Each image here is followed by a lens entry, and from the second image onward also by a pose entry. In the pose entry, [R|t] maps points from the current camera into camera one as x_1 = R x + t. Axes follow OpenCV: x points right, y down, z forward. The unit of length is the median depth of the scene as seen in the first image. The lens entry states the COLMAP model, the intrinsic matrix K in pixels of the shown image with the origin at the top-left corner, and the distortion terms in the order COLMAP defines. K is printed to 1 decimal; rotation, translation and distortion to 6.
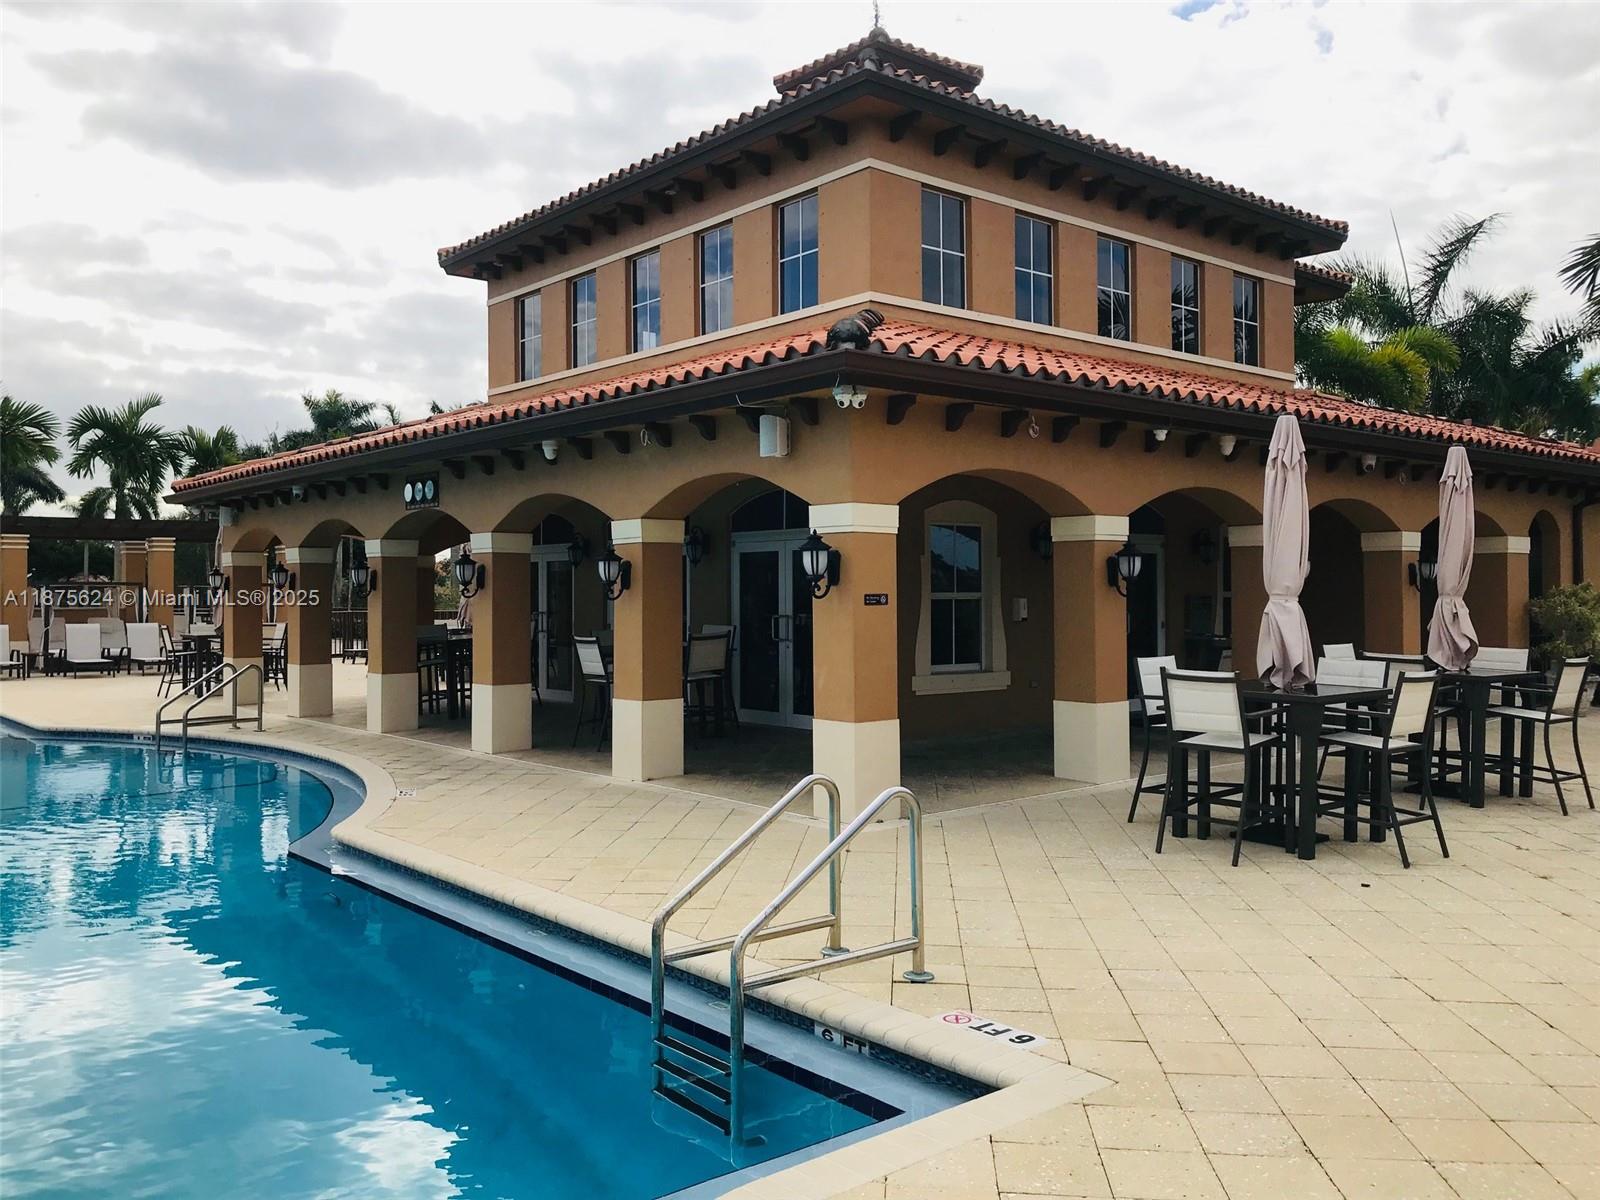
lens RADIAL K [[1305.3, 0, 803.0], [0, 1305.3, 598.0], [0, 0, 1]] dist [-0.009509, 0.013776]
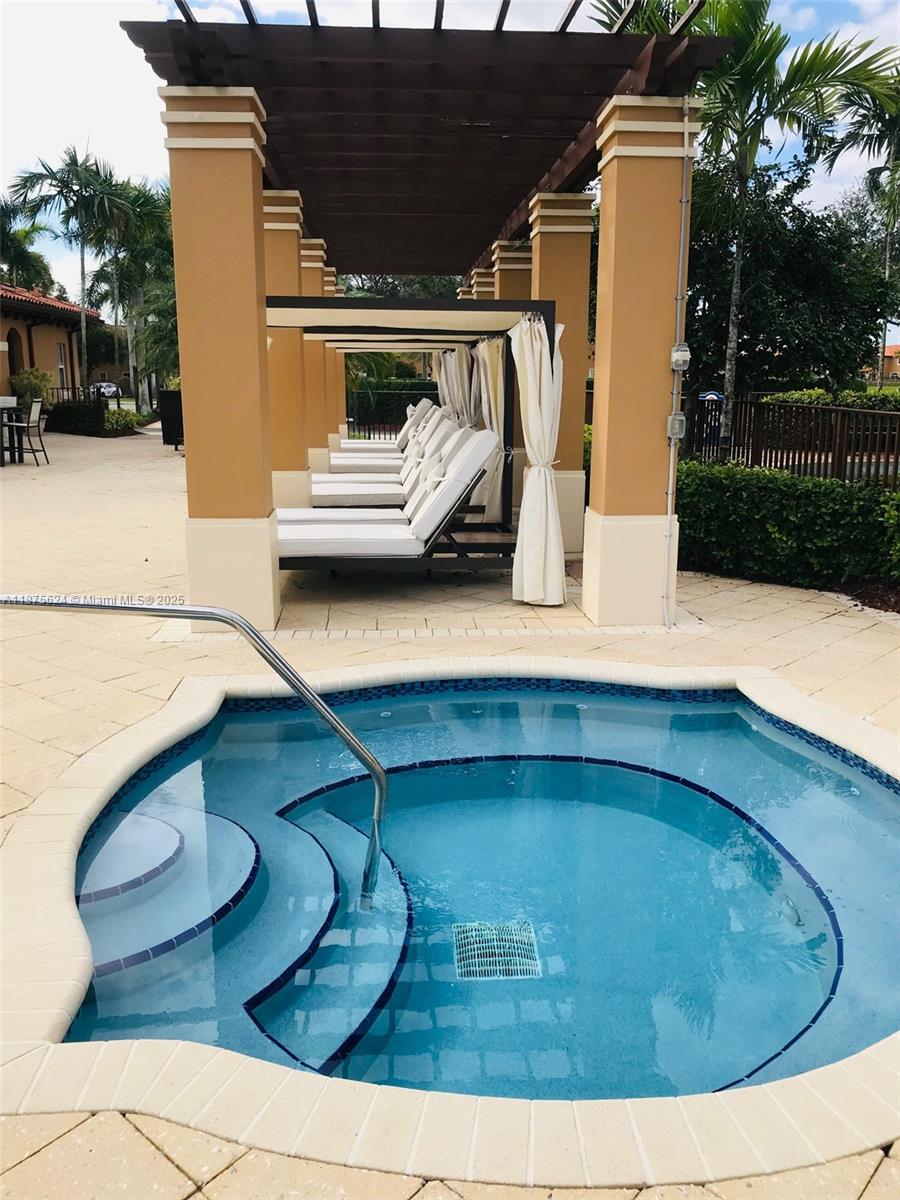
lens RADIAL K [[979.0, 0, 446.6], [0, 979.0, 601.3], [0, 0, 1]] dist [-0.009509, 0.013776]
pose [[0.595753, -0.169798, 0.785014, -0.306723], [-0.005022, 0.976591, 0.215047, 0.015768], [-0.803152, -0.132057, 0.580955, -0.494259]]
